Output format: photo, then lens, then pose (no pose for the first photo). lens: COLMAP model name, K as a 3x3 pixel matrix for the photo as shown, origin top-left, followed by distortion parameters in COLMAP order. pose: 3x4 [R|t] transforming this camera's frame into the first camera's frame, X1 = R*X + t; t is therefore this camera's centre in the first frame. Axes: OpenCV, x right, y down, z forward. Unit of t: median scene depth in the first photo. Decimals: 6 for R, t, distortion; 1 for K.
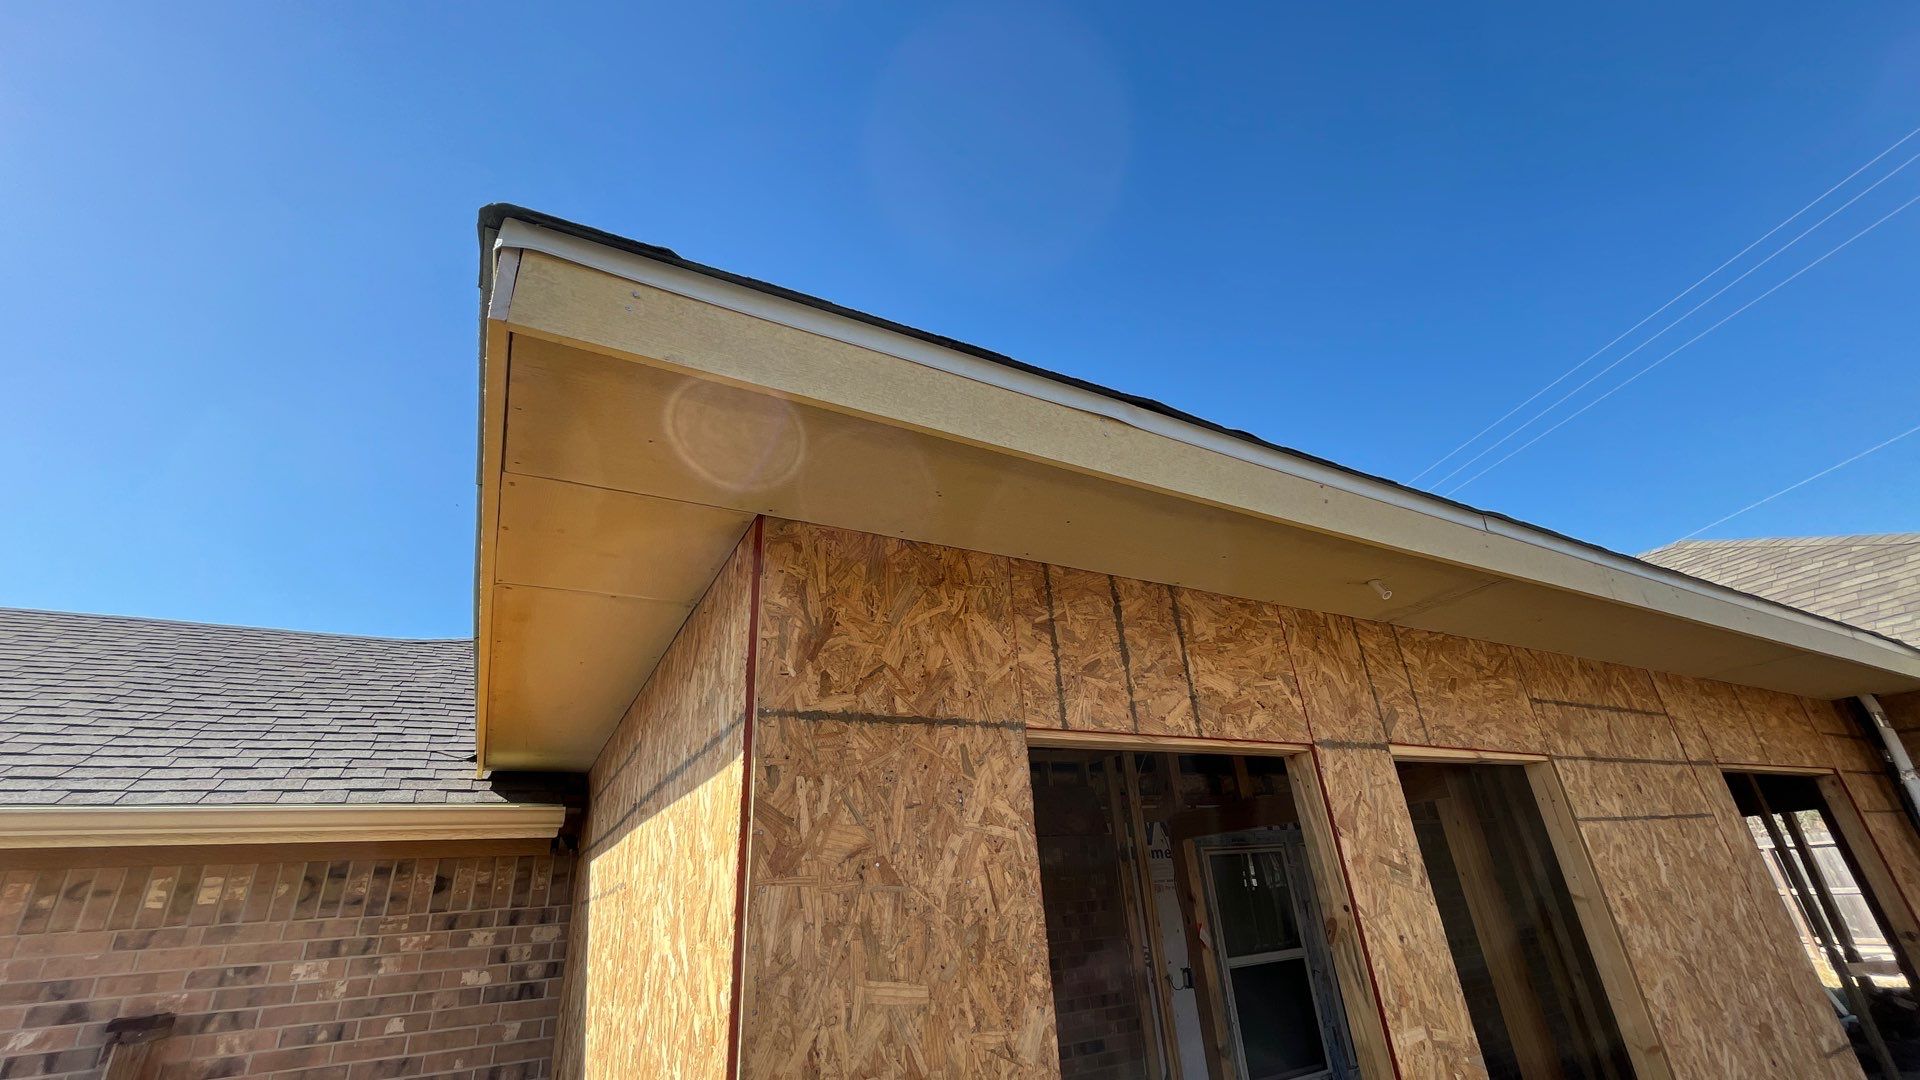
lens RADIAL K [[771.3, 0, 967.6], [0, 771.3, 537.8], [0, 0, 1]] dist [-0.002009, -0.000339]
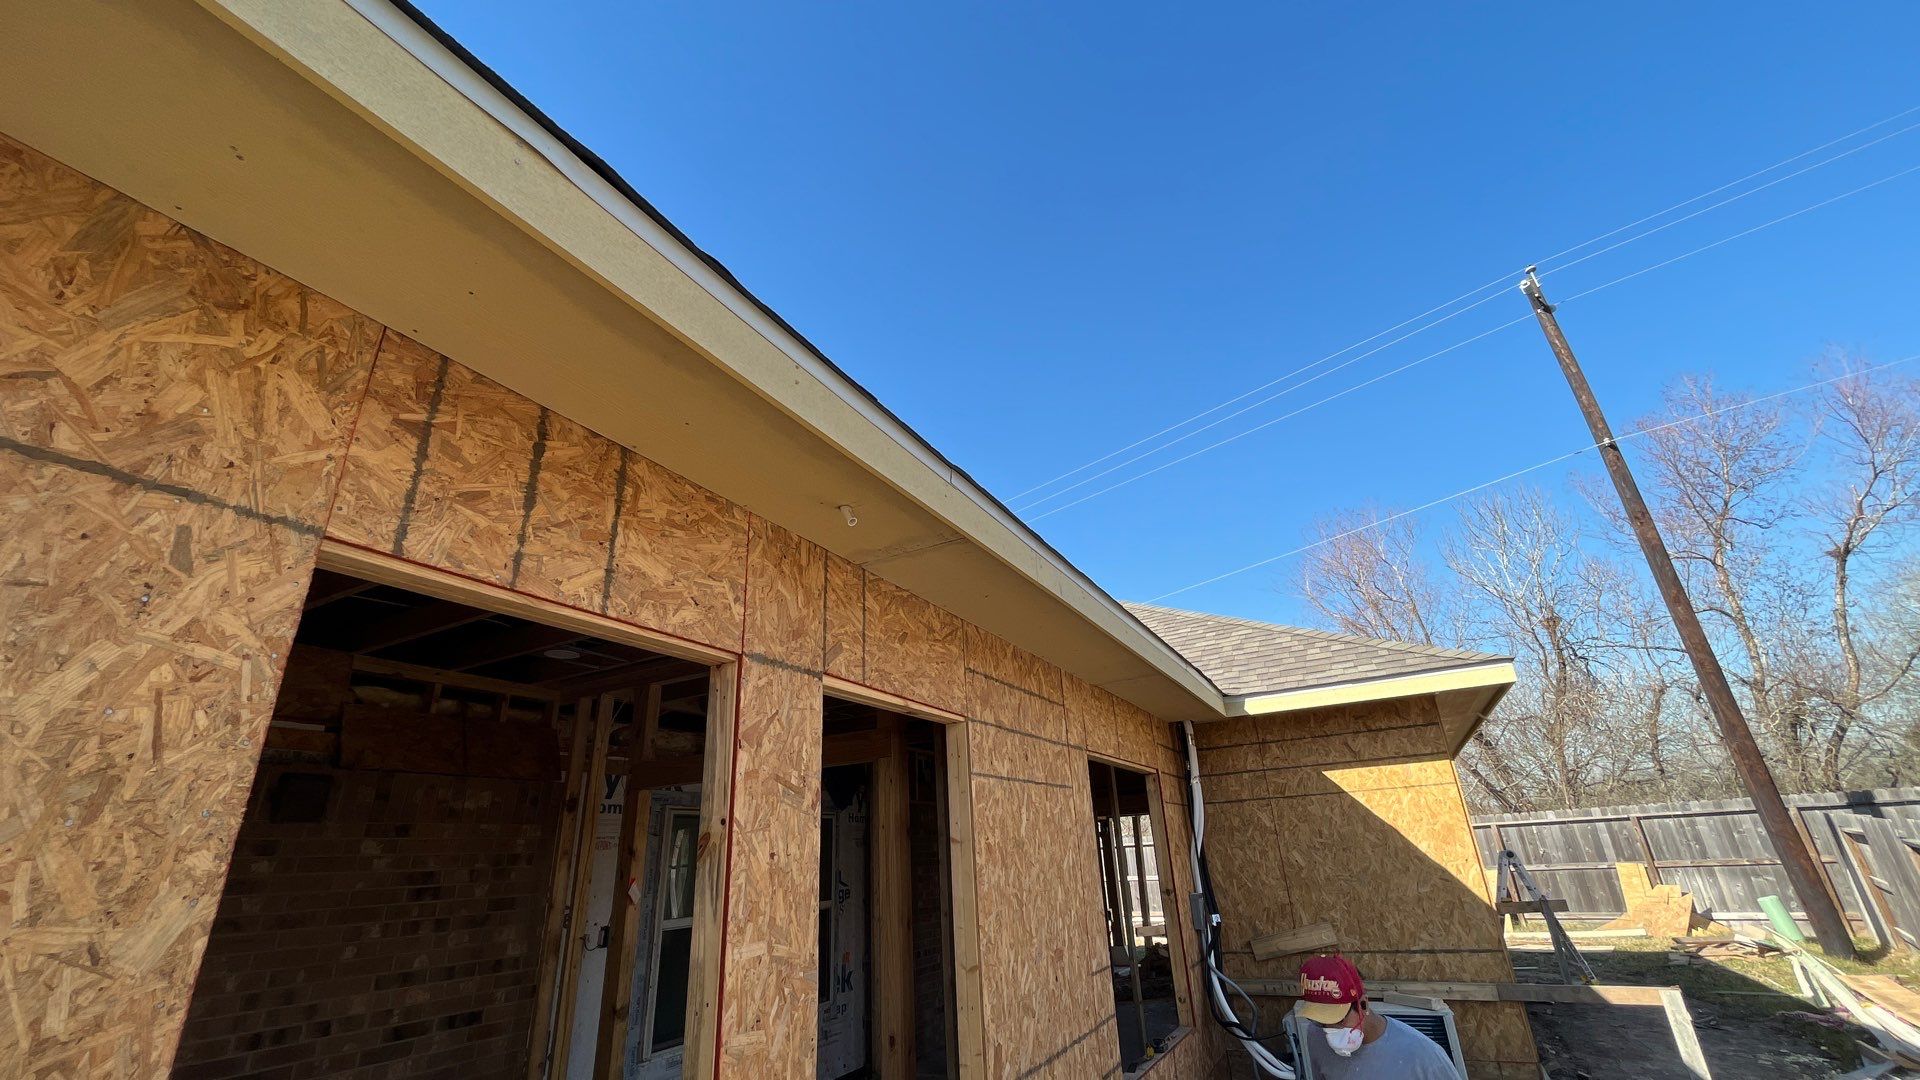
lens RADIAL K [[771.3, 0, 966.1], [0, 771.3, 536.5], [0, 0, 1]] dist [-0.002009, -0.000339]
pose [[0.837626, 0.233582, 0.493783, 0.185962], [-0.240341, 0.969356, -0.050849, 0.114347], [-0.490528, -0.076084, 0.868097, 0.056761]]
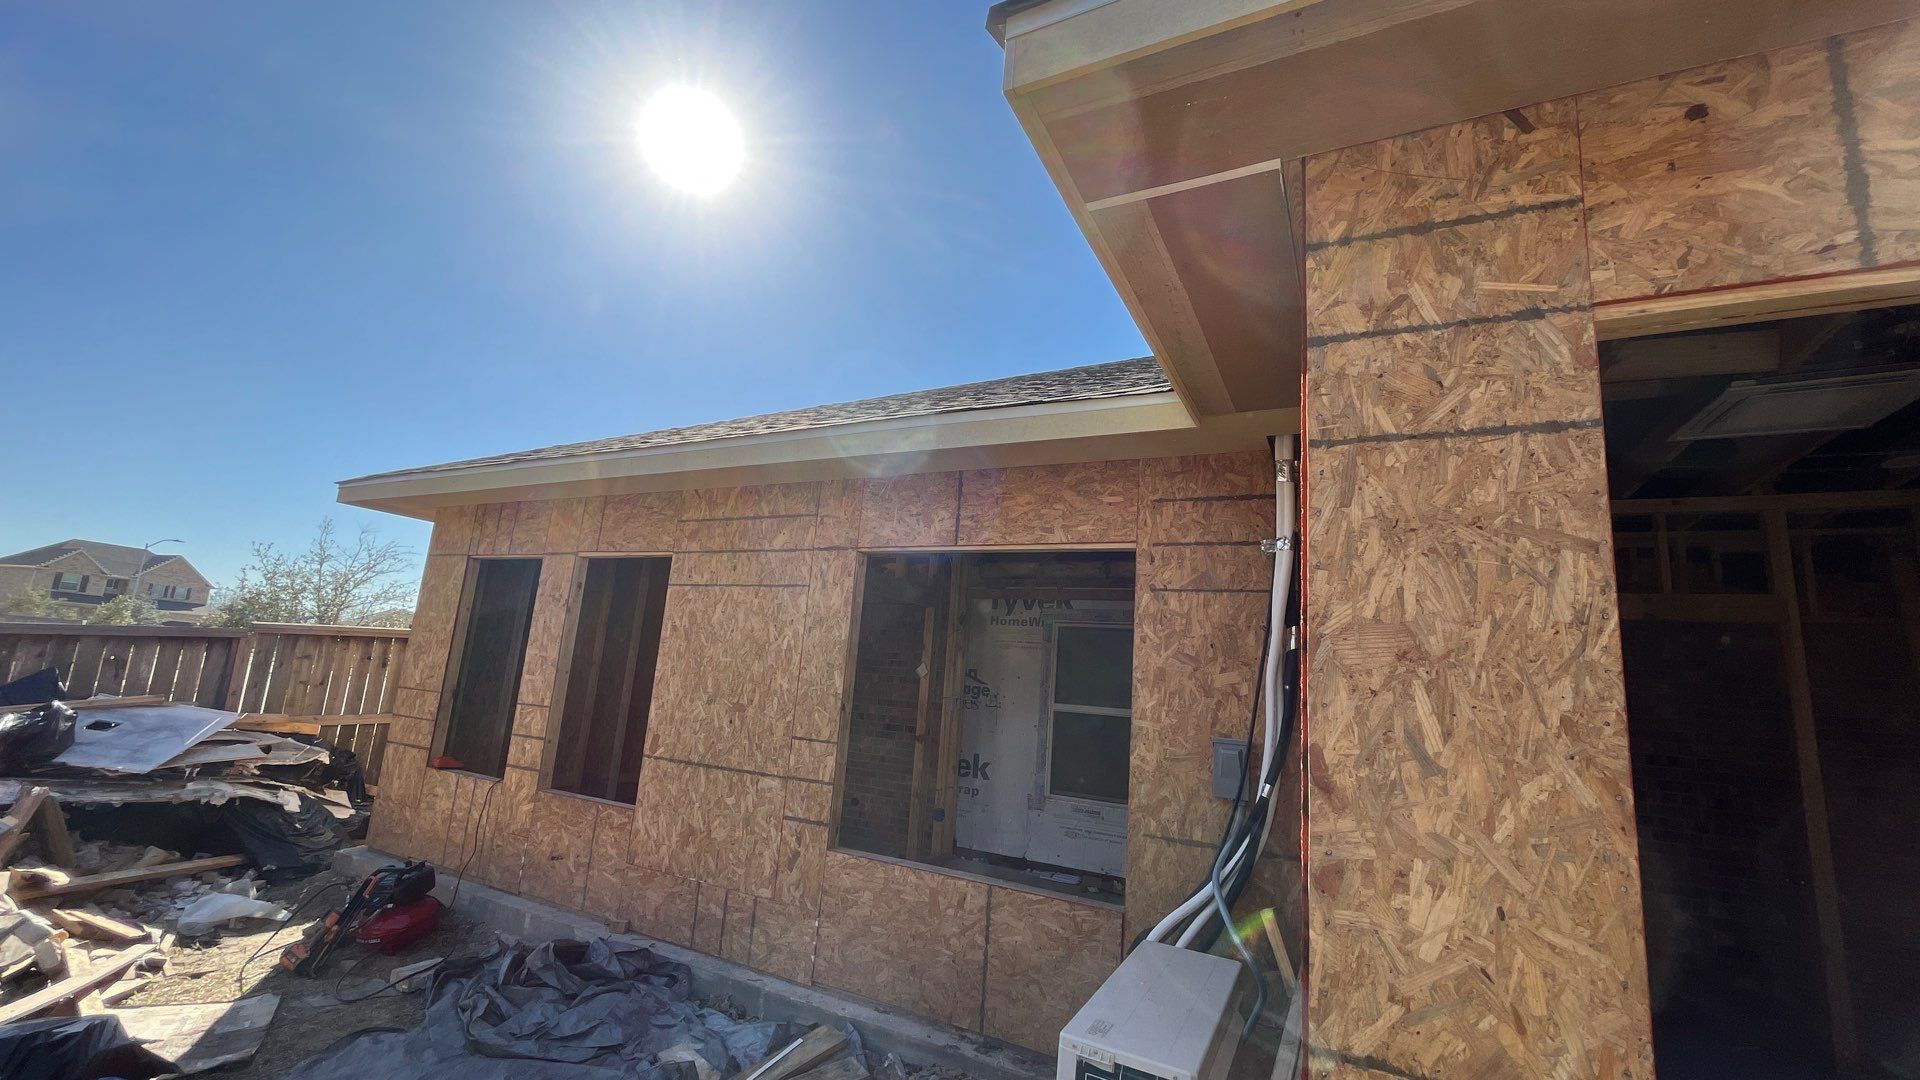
lens RADIAL K [[771.3, 0, 964.4], [0, 771.3, 538.1], [0, 0, 1]] dist [-0.002009, -0.000339]
pose [[0.537795, -0.051149, -0.841523, 3.600164], [0.261681, 0.958986, 0.108945, 0.316517], [0.801436, -0.278801, 0.529122, 0.809852]]
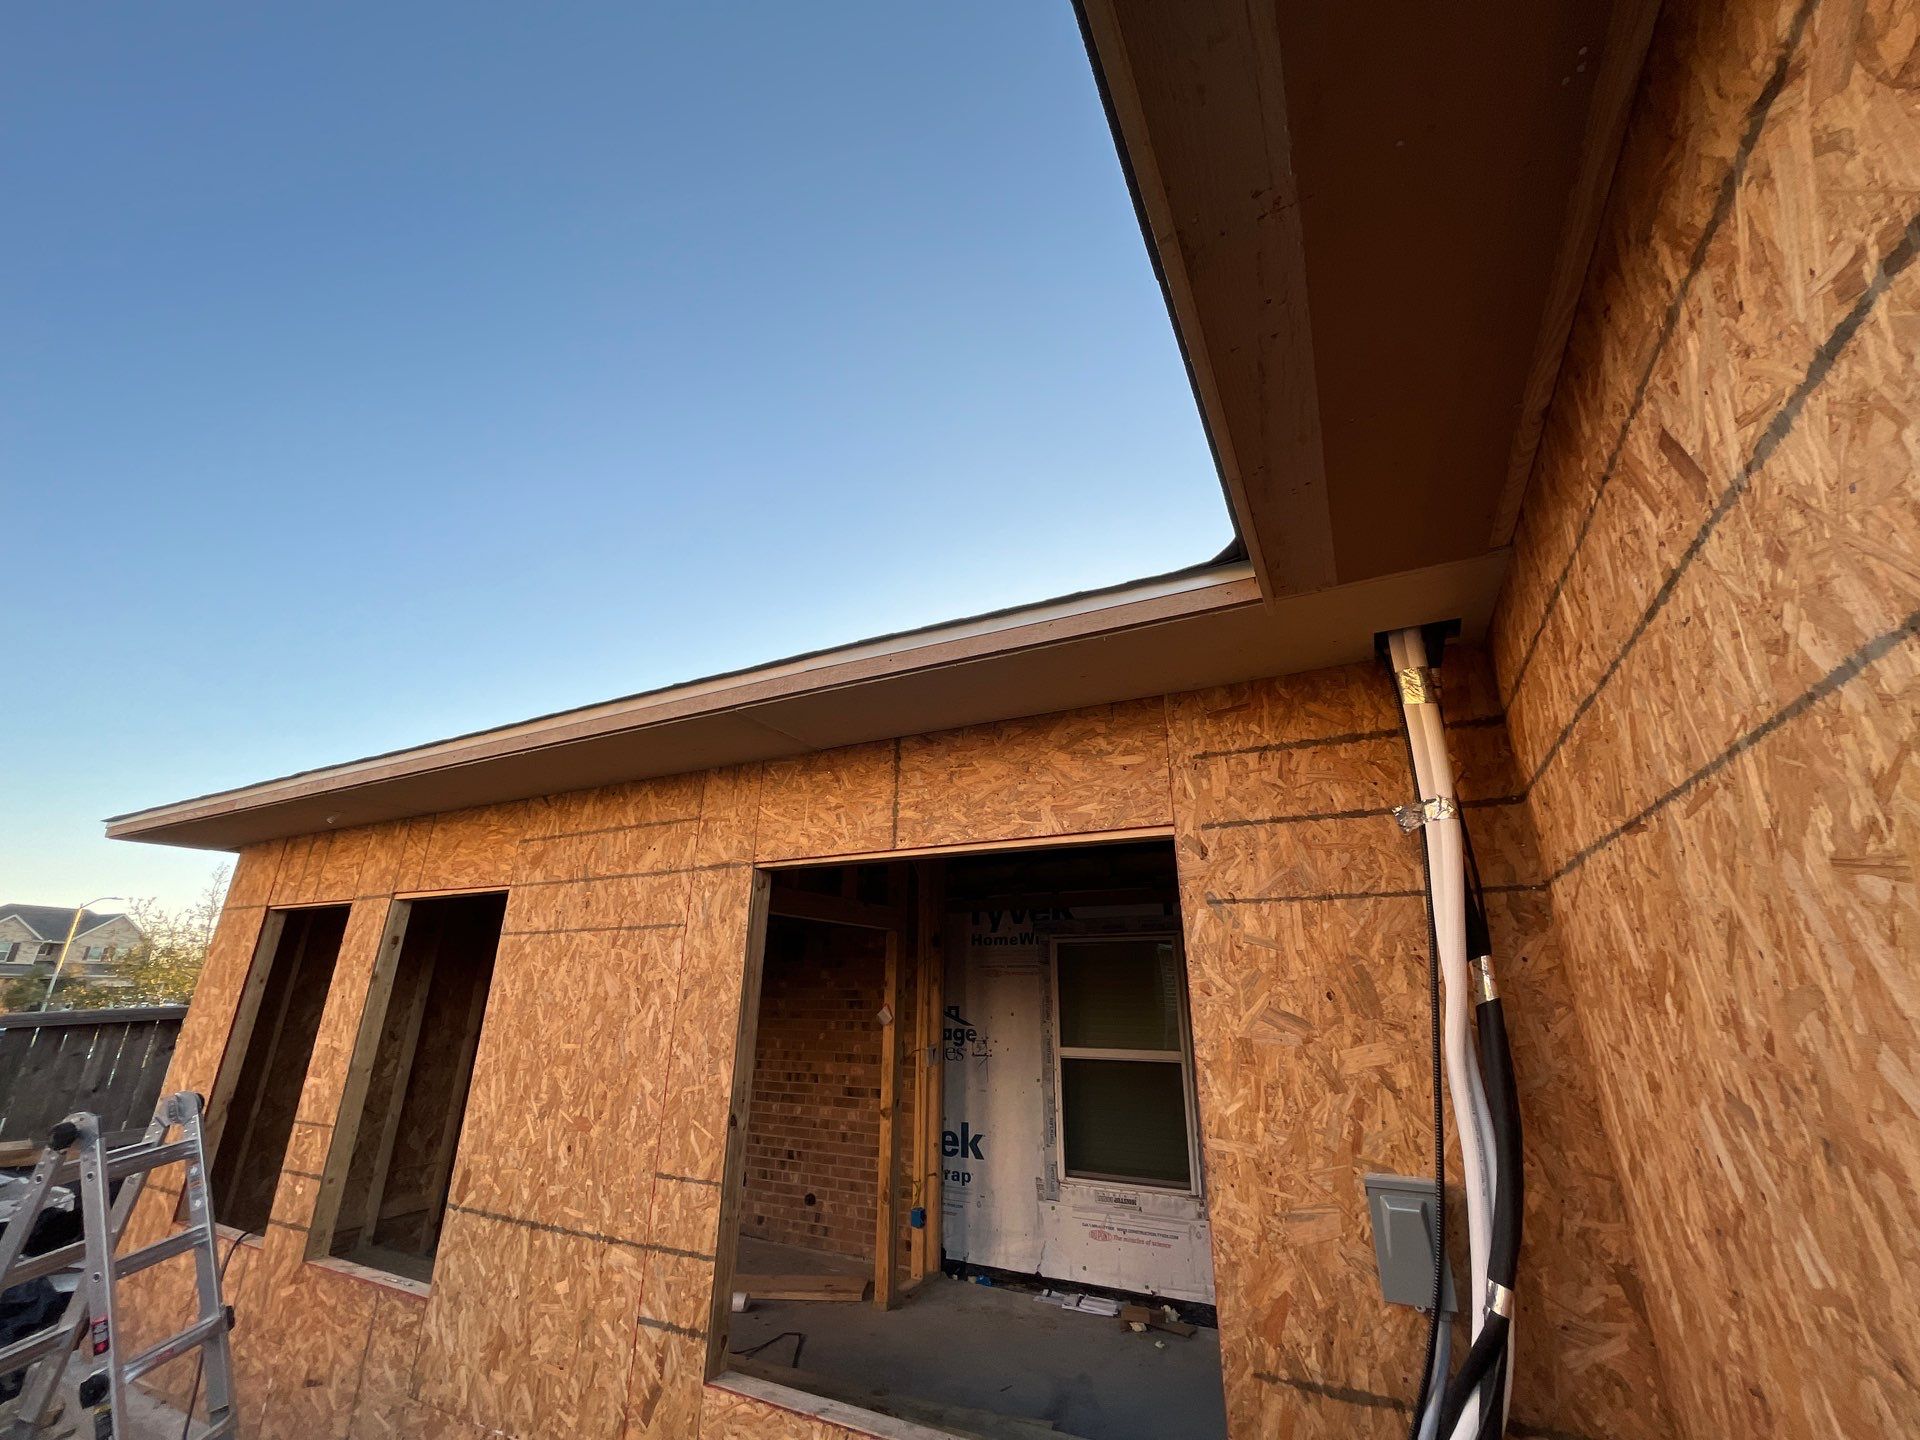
lens RADIAL K [[768.5, 0, 964.7], [0, 768.5, 717.6], [0, 0, 1]] dist [-0.003250, 0.000140]
pose [[0.546114, -0.216241, -0.809320, 3.081692], [0.324522, 0.945282, -0.033587, 0.416448], [0.772299, -0.244300, 0.586407, 1.222708]]
